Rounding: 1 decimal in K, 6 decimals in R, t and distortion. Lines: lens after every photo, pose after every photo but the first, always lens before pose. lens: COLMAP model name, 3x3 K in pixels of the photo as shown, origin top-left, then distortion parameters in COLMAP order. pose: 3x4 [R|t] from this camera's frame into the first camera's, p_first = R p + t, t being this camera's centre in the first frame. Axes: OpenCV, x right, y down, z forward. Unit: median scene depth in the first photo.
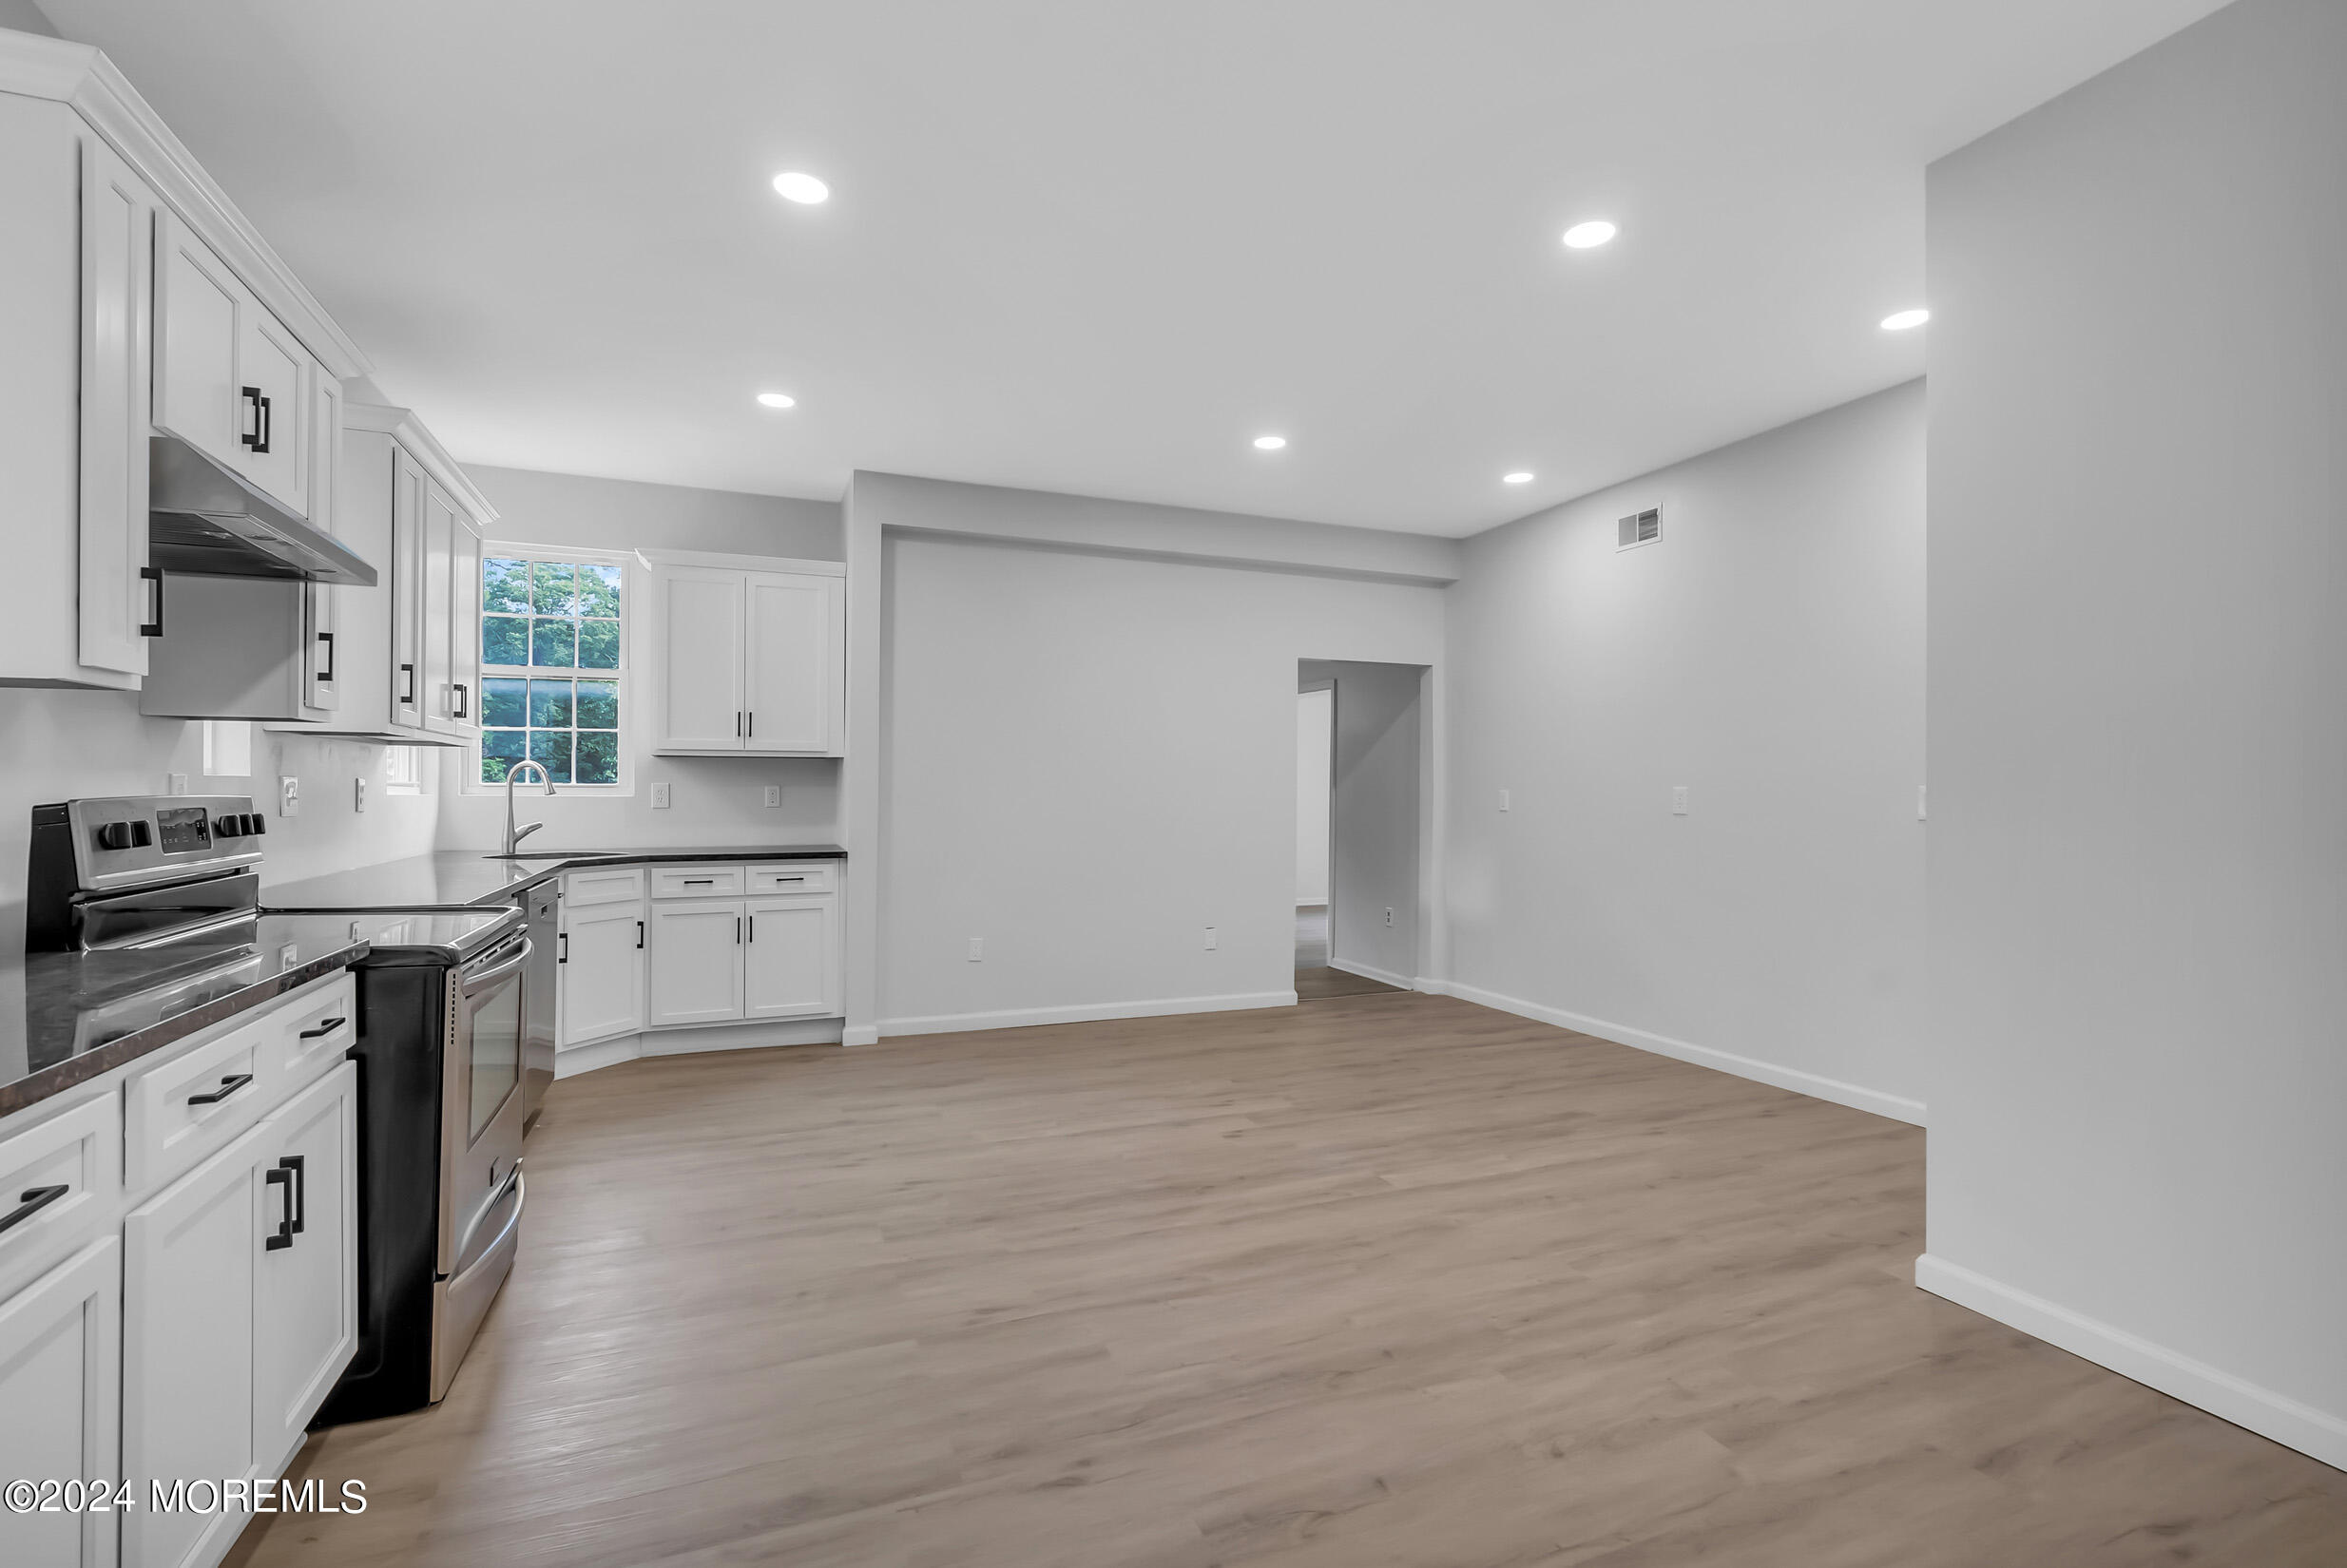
lens RADIAL K [[1094.2, 0, 1163.9], [0, 1094.2, 790.2], [0, 0, 1]] dist [-0.000810, 0.000016]
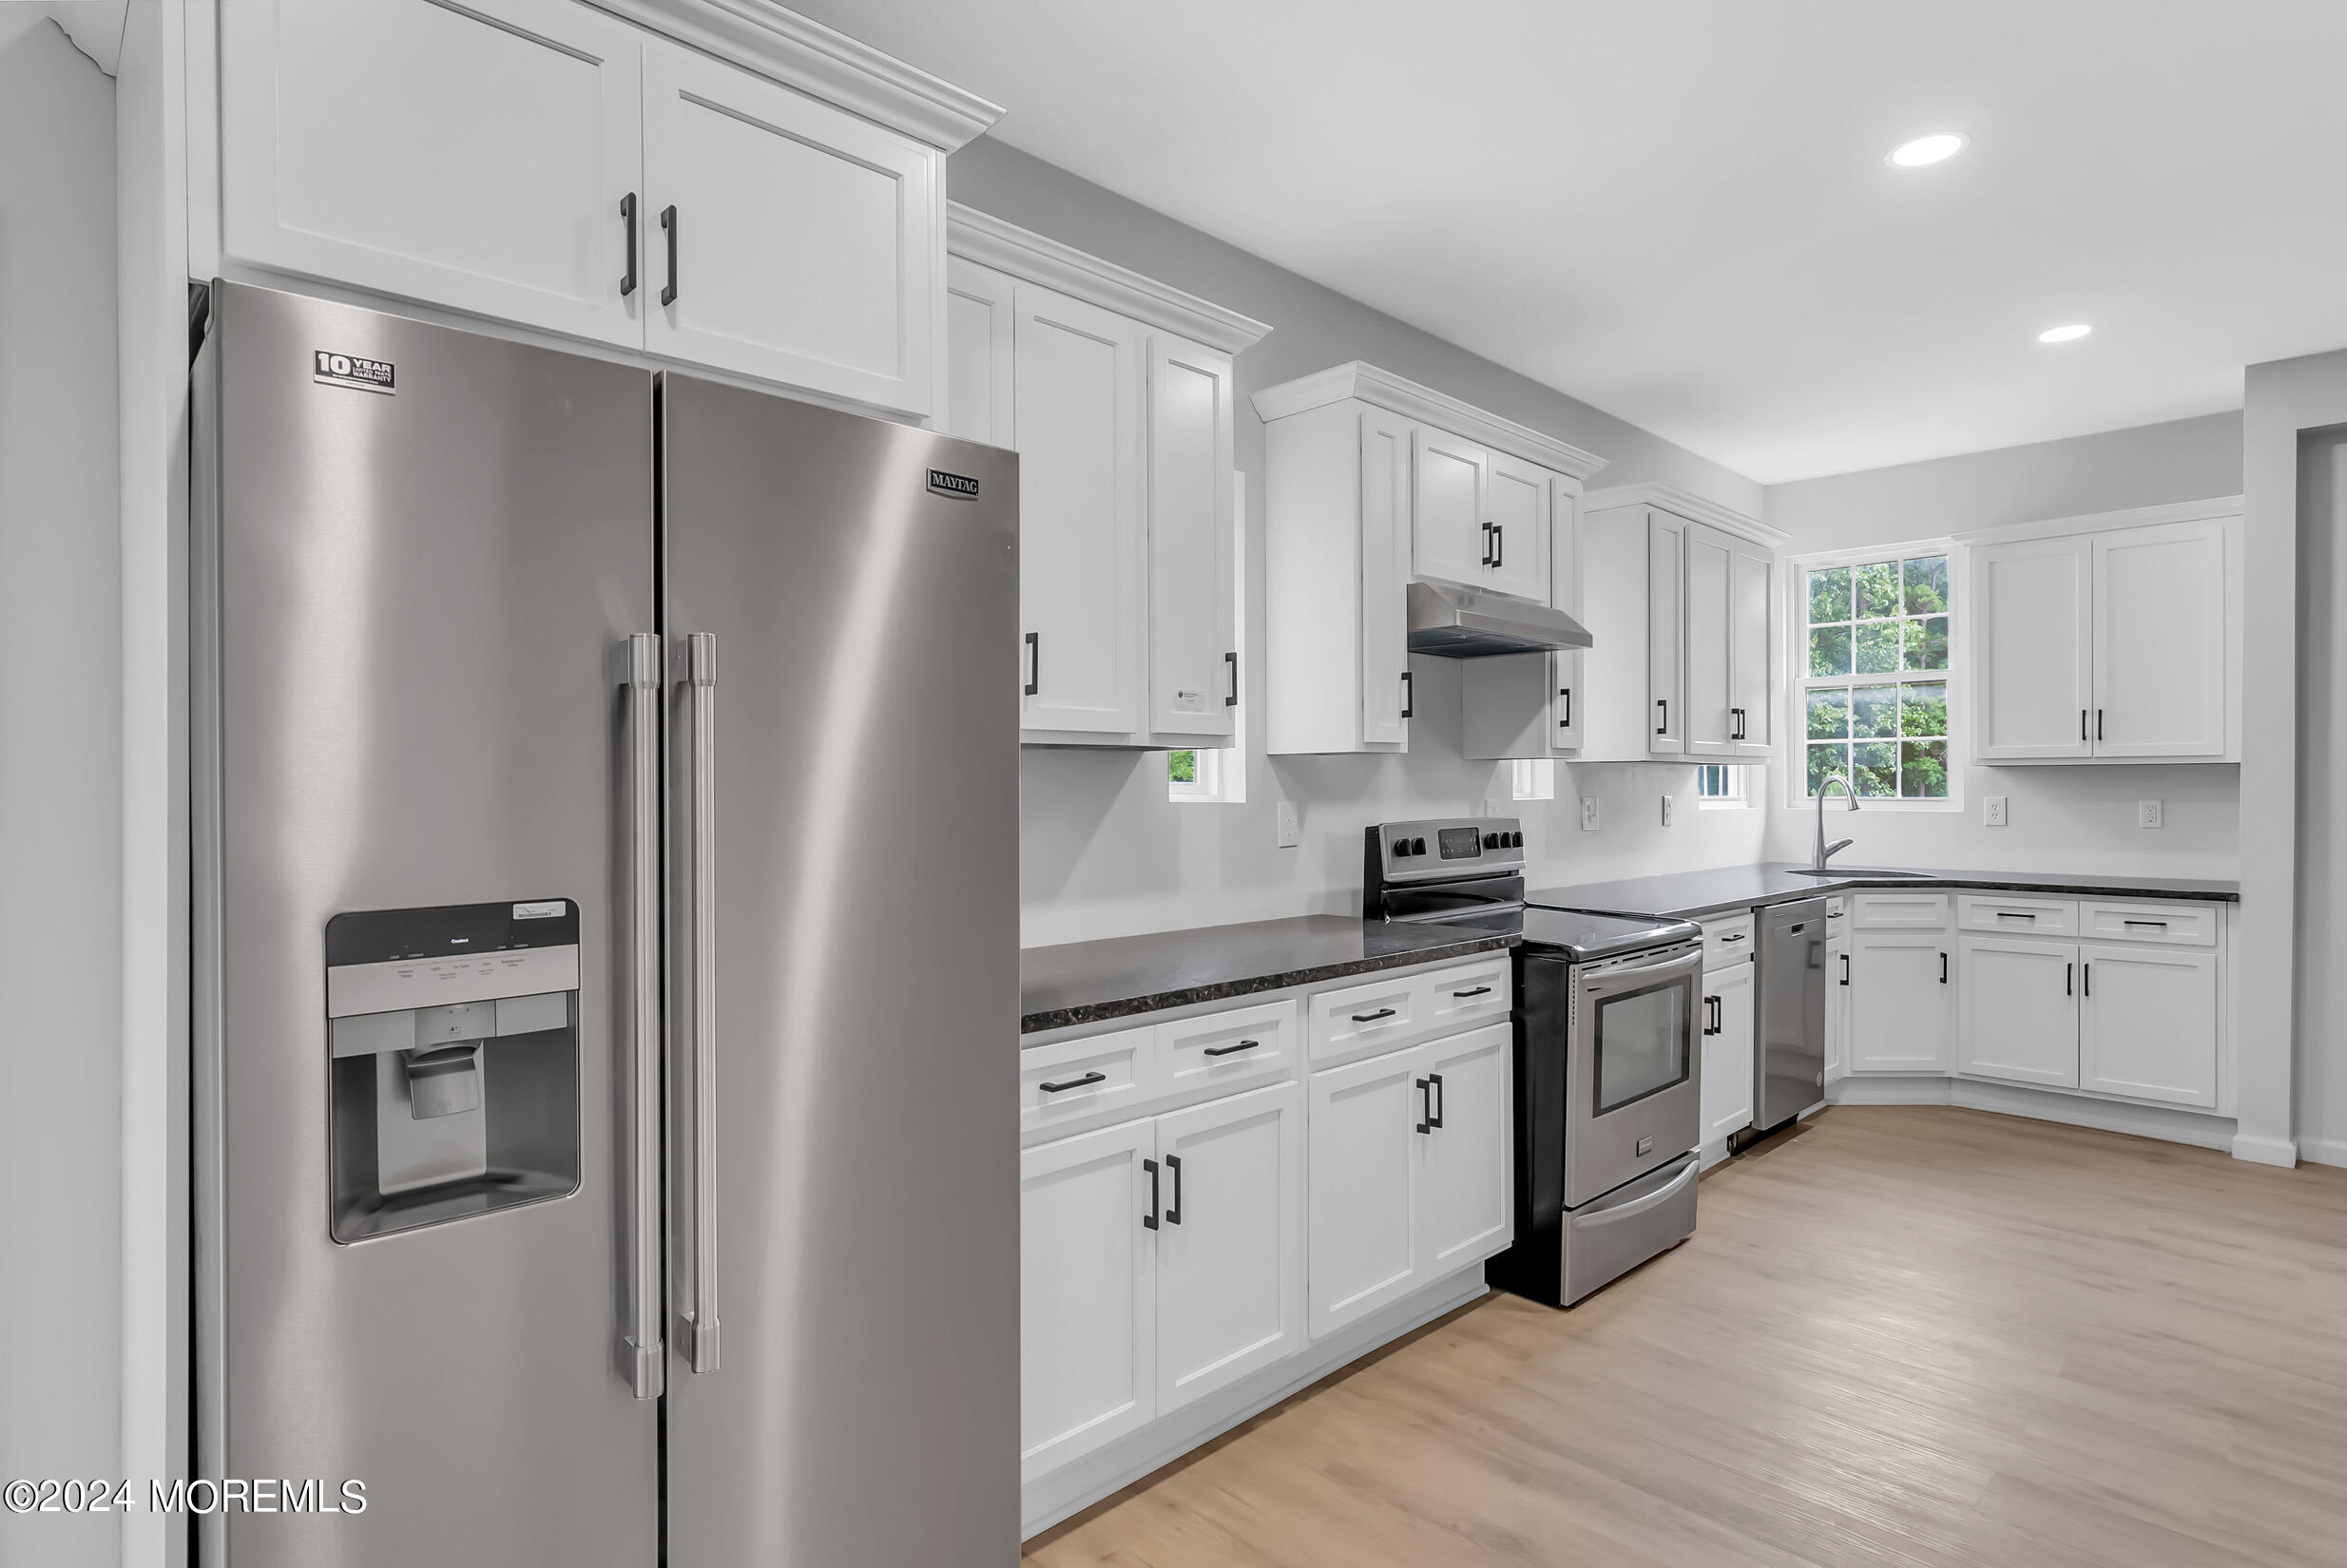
lens RADIAL K [[1405.9, 0, 1173.5], [0, 1405.9, 784.0], [0, 0, 1]] dist [-0.001726, 0.000454]
pose [[0.332793, 0.006826, -0.942975, 0.434181], [0.007490, 0.999923, 0.009881, -0.038023], [0.942970, -0.010351, 0.332716, 0.024573]]
